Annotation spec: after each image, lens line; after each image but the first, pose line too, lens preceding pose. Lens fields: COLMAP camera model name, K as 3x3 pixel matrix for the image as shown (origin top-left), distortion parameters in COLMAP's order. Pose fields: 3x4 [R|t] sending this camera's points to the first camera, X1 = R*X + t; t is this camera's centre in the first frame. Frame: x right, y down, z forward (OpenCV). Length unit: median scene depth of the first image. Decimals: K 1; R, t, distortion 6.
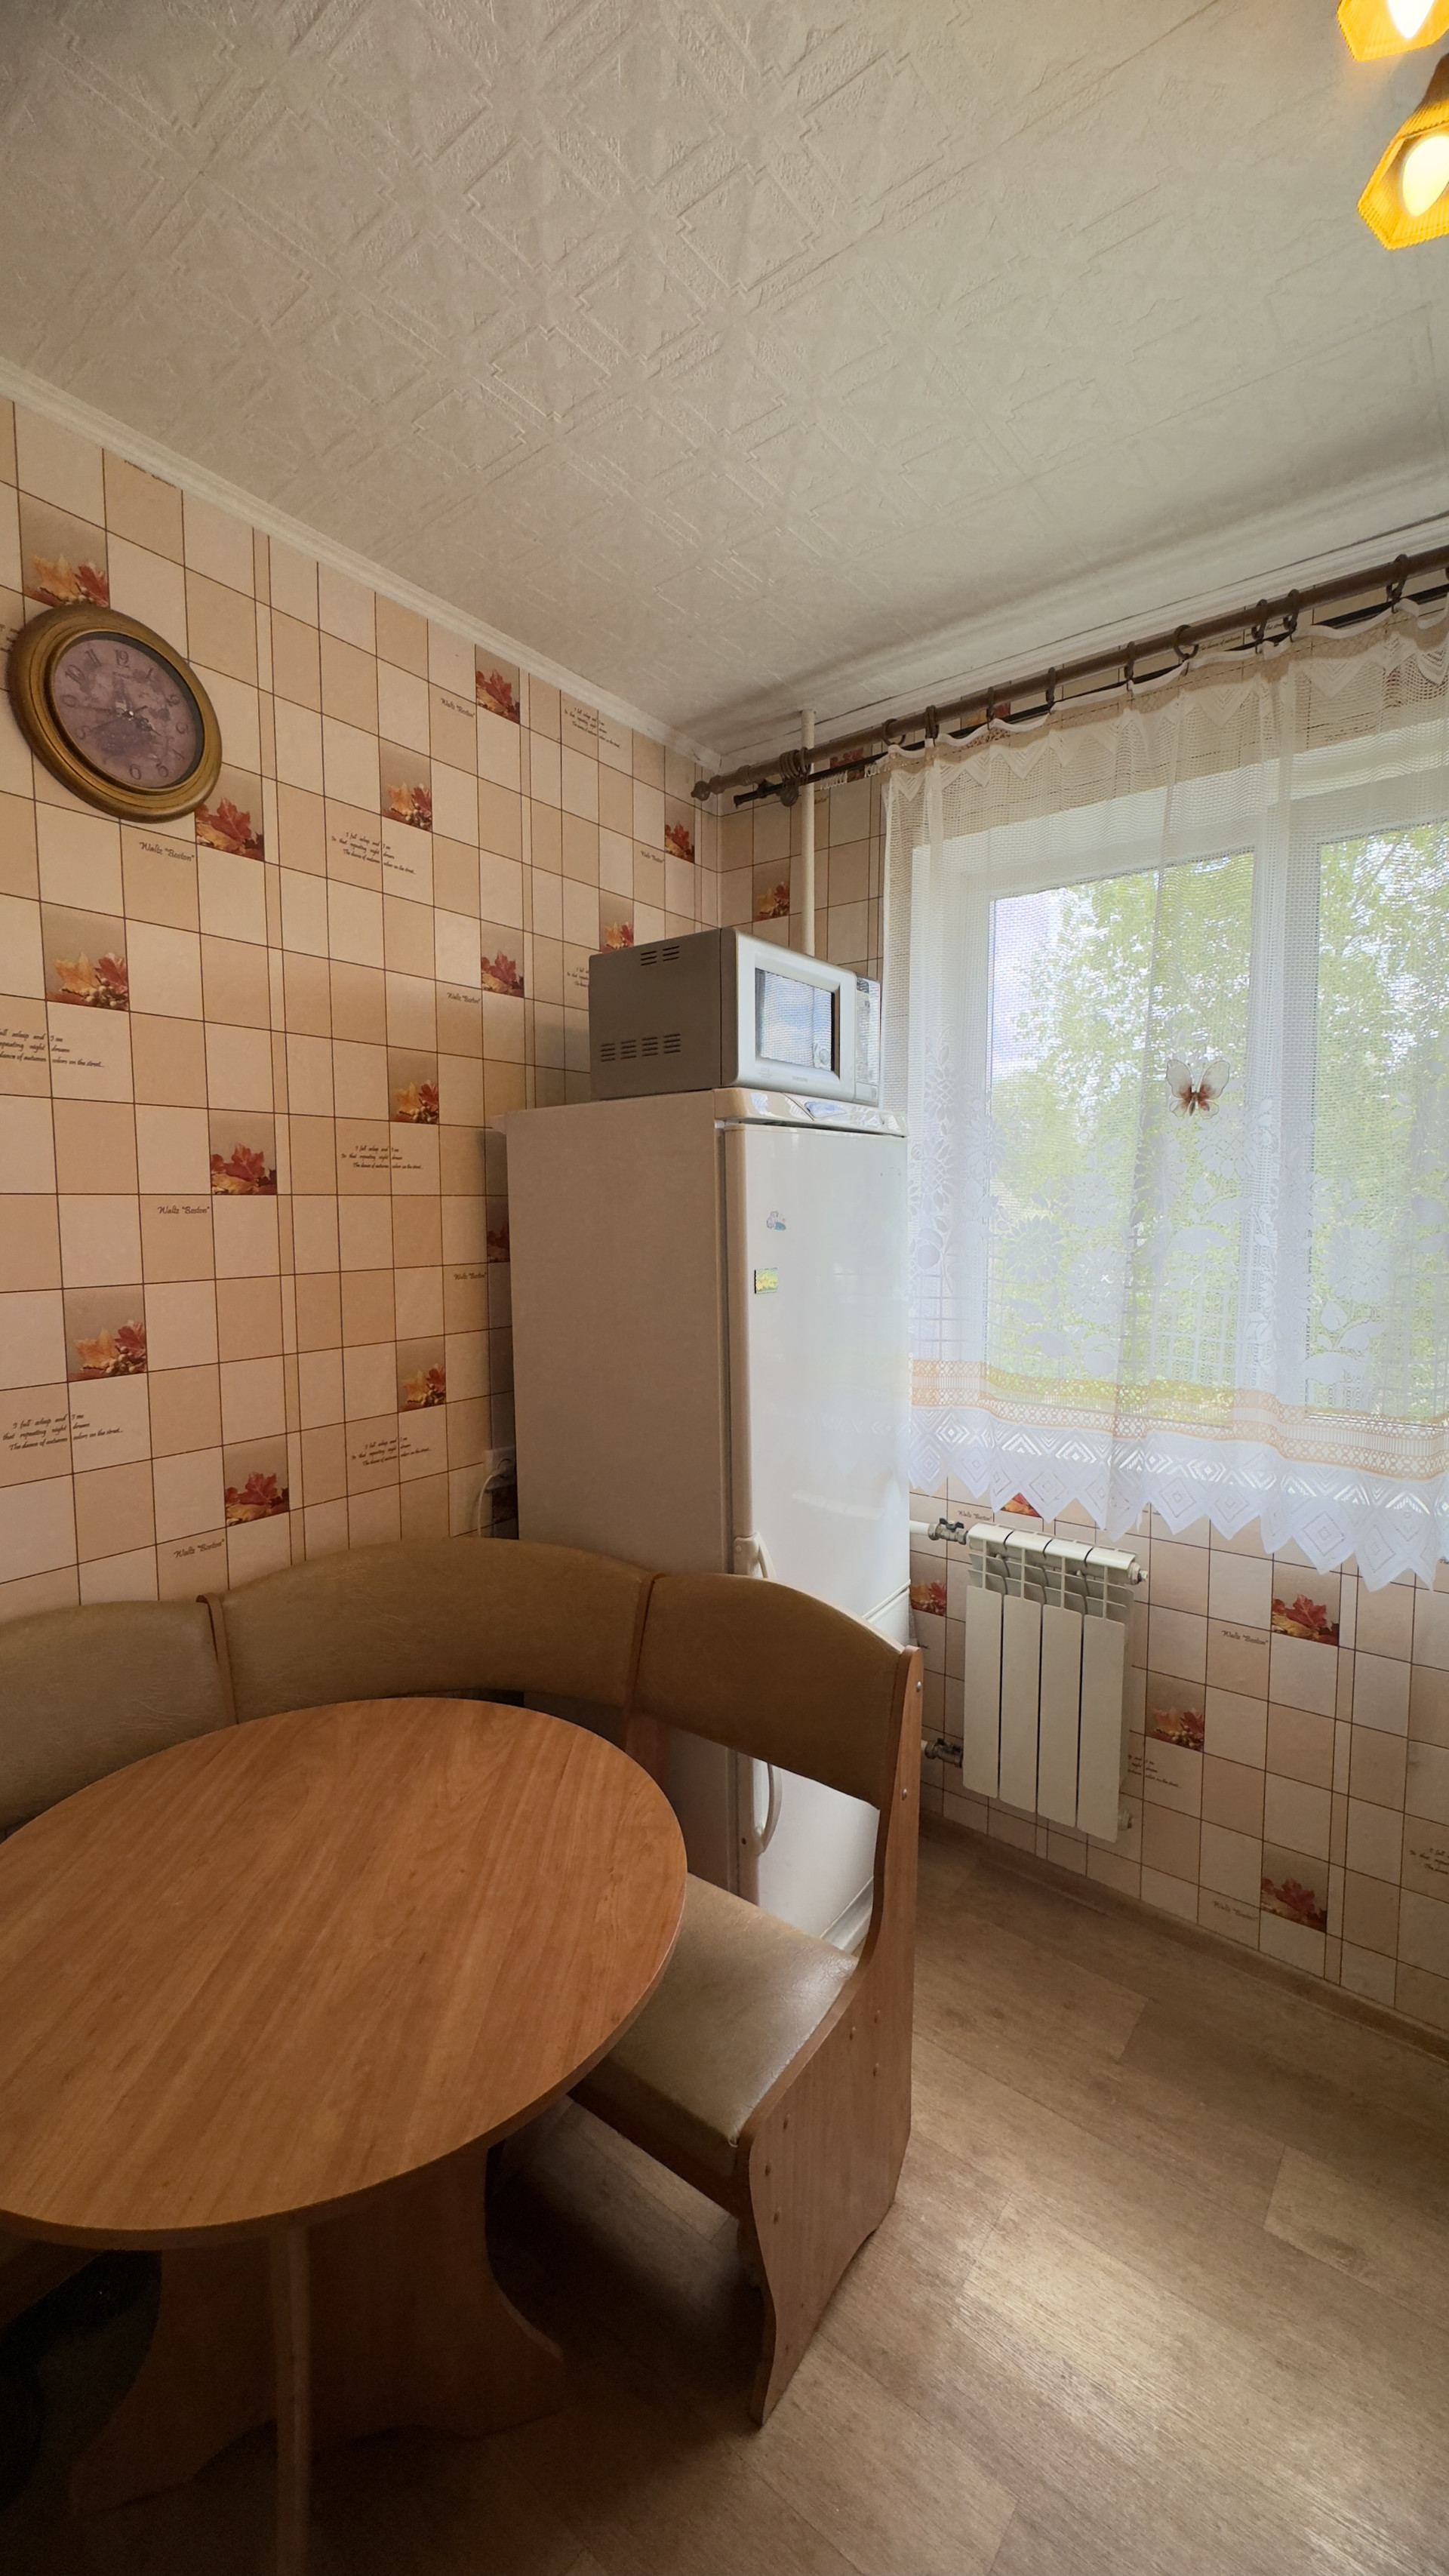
lens RADIAL K [[1023.7, 0, 730.1], [0, 1023.7, 1292.1], [0, 0, 1]] dist [-0.004477, 0.000486]
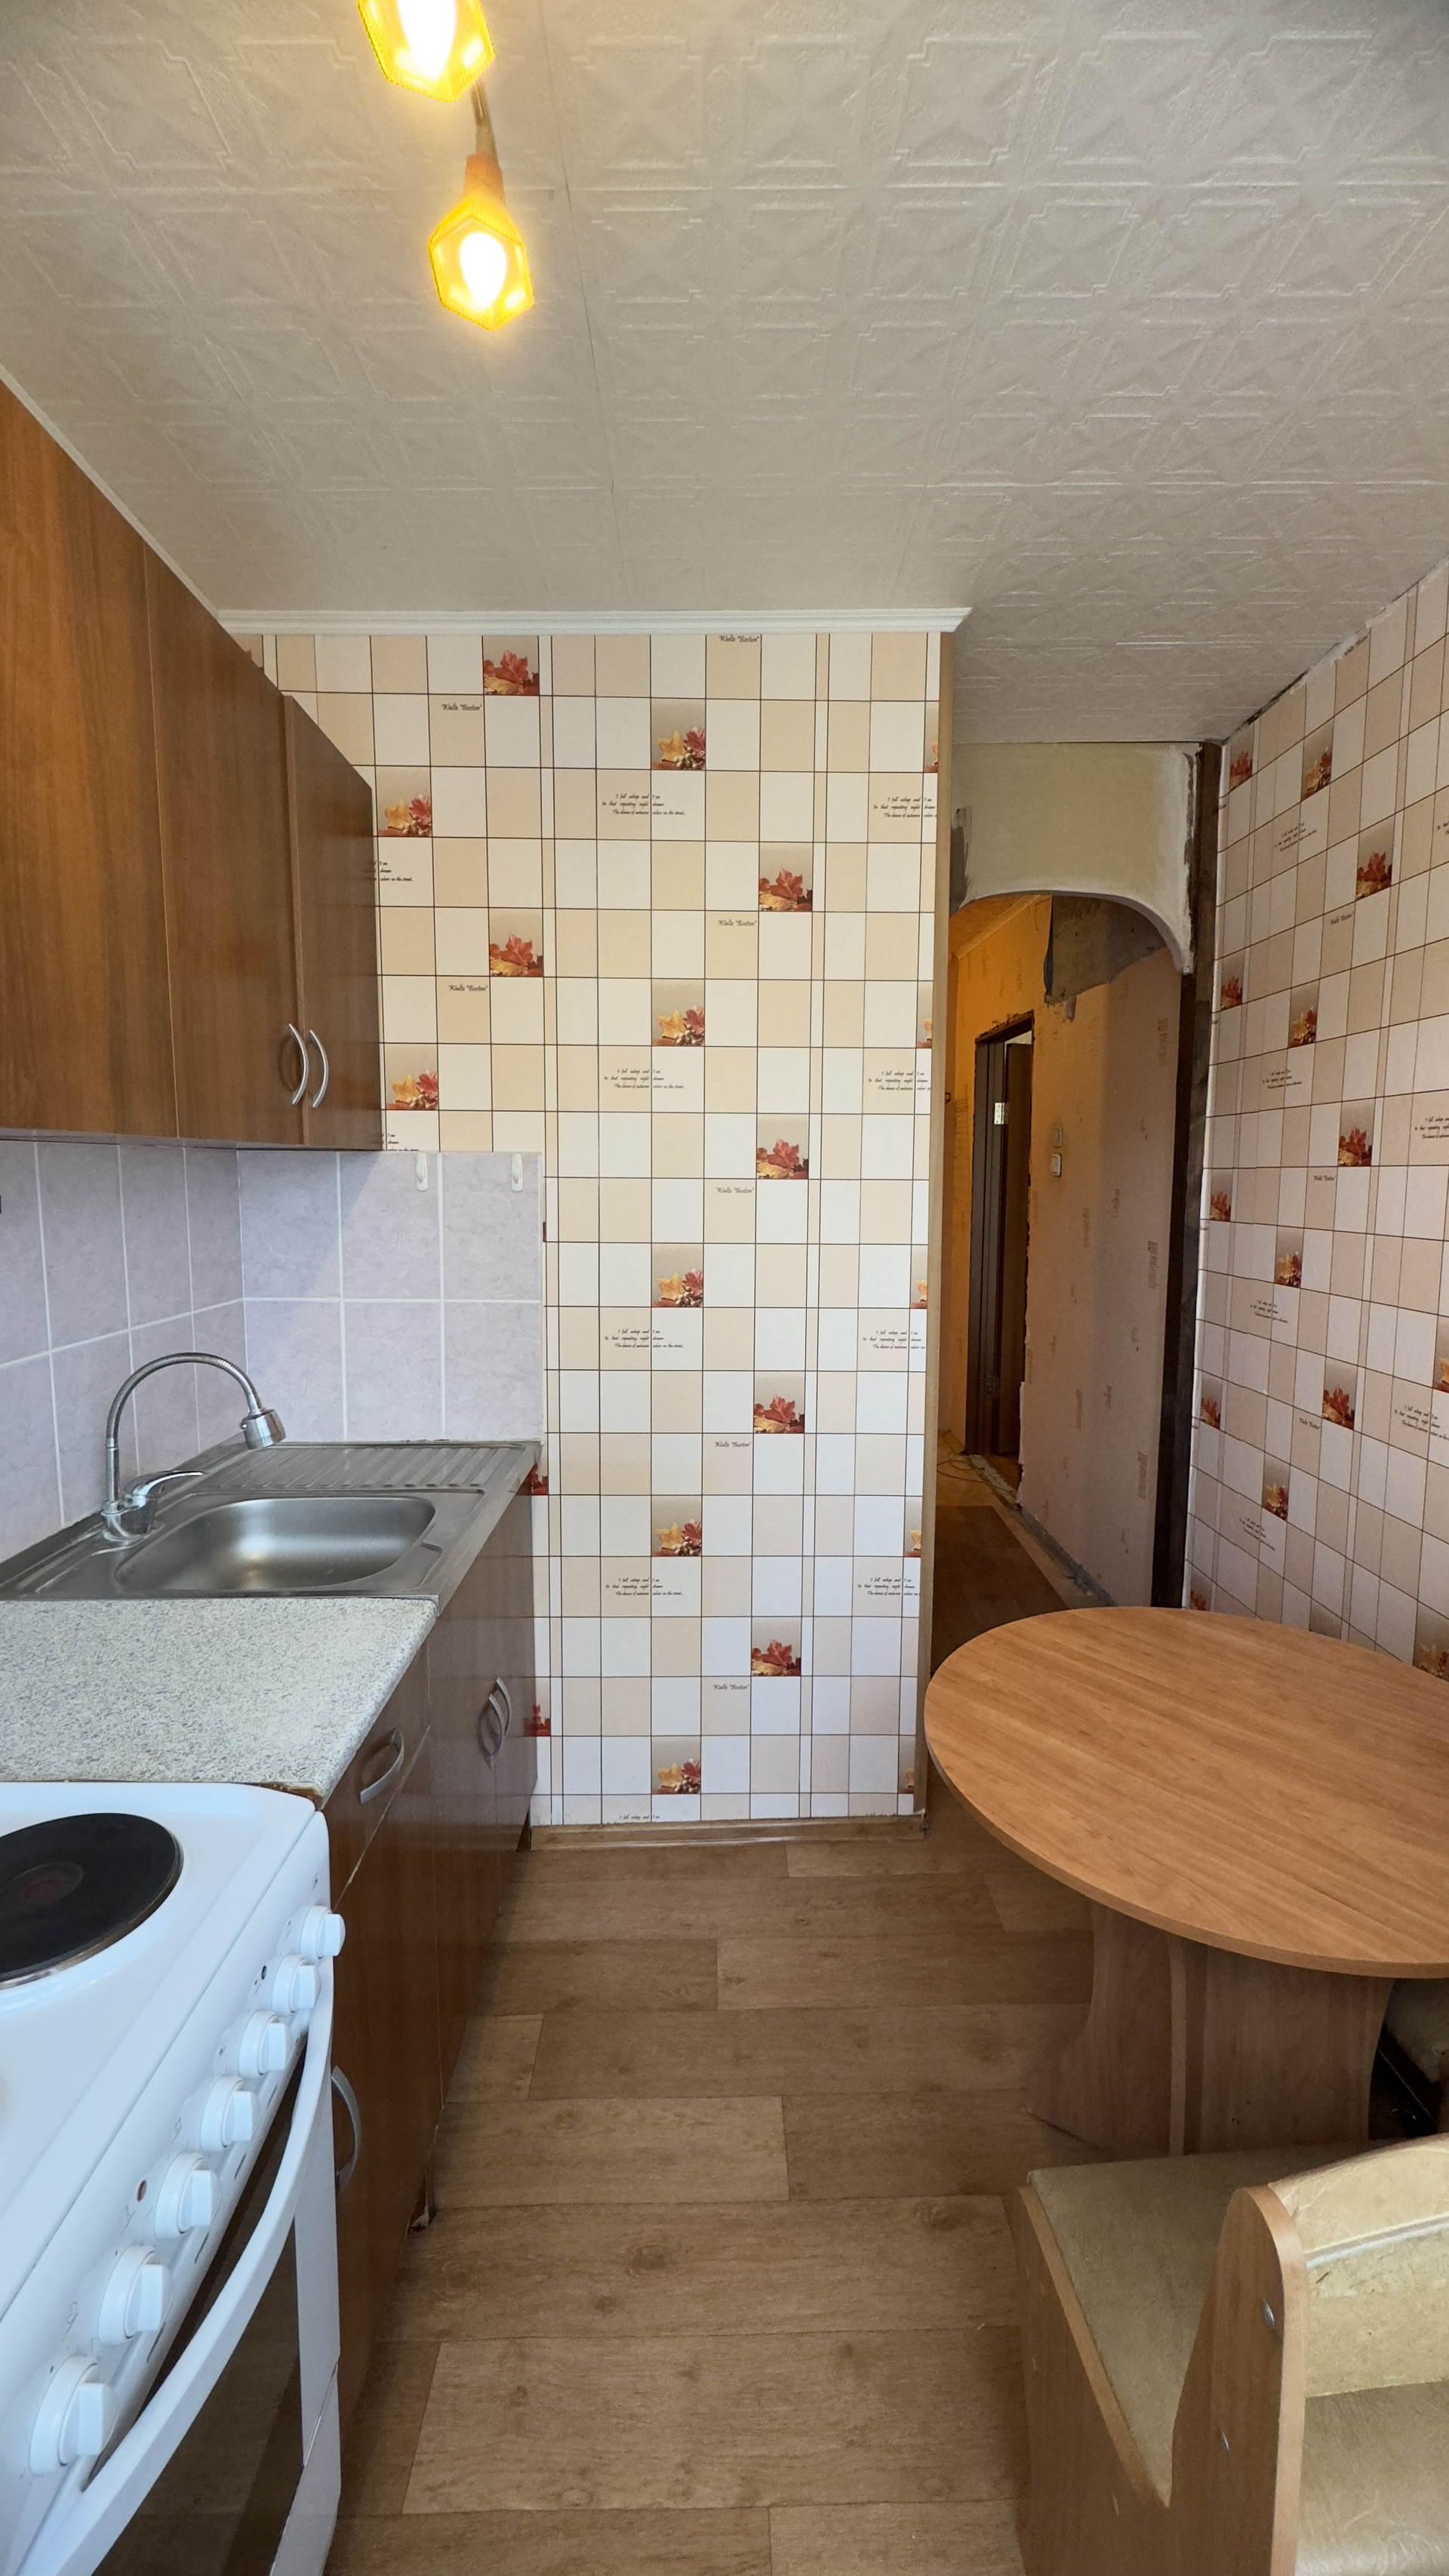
lens RADIAL K [[1023.7, 0, 734.1], [0, 1023.7, 1282.8], [0, 0, 1]] dist [-0.004477, 0.000486]
pose [[-0.770394, 0.070250, -0.633686, 0.557704], [-0.054084, 0.983128, 0.174740, -0.094817], [0.635270, 0.168891, -0.753597, 1.033345]]
